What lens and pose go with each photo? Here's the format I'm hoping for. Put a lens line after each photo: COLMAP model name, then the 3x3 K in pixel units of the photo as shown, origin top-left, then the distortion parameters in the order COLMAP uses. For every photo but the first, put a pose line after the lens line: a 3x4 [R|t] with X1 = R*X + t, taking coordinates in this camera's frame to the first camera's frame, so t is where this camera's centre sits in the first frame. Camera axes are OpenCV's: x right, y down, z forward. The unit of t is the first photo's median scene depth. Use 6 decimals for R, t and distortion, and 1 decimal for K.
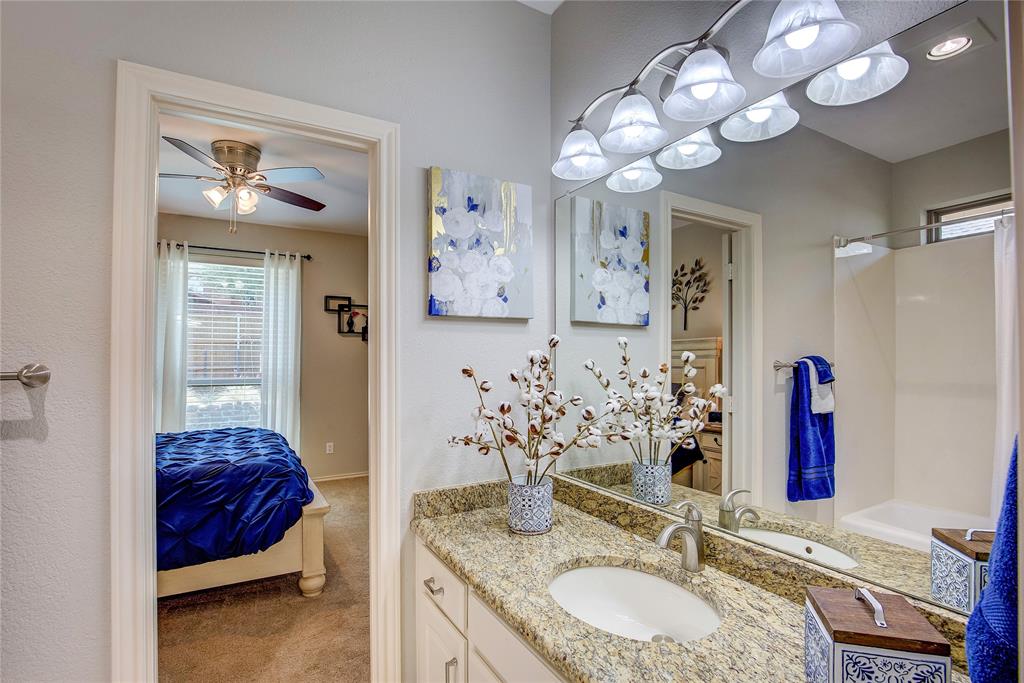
lens RADIAL K [[495.6, 0, 509.2], [0, 495.6, 348.6], [0, 0, 1]] dist [-0.036294, 0.001968]
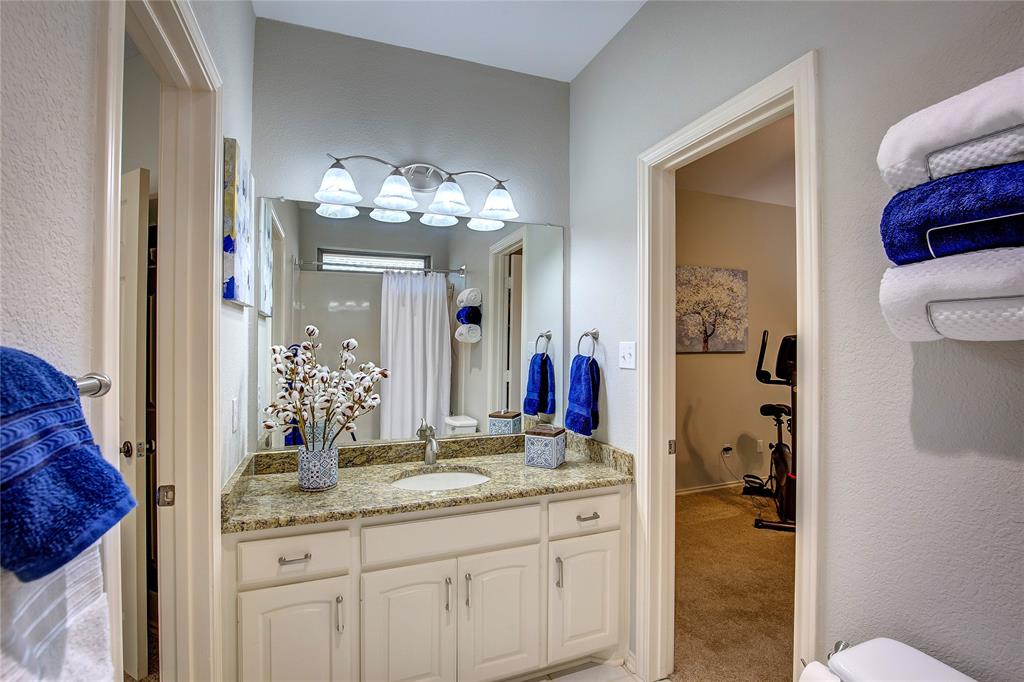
lens RADIAL K [[466.0, 0, 511.6], [0, 466.0, 342.7], [0, 0, 1]] dist [-0.033517, 0.004351]
pose [[0.142675, 0.003417, 0.989764, -1.168355], [-0.019826, 0.999803, -0.000594, -0.000306], [-0.989571, -0.019538, 0.142715, 0.425010]]
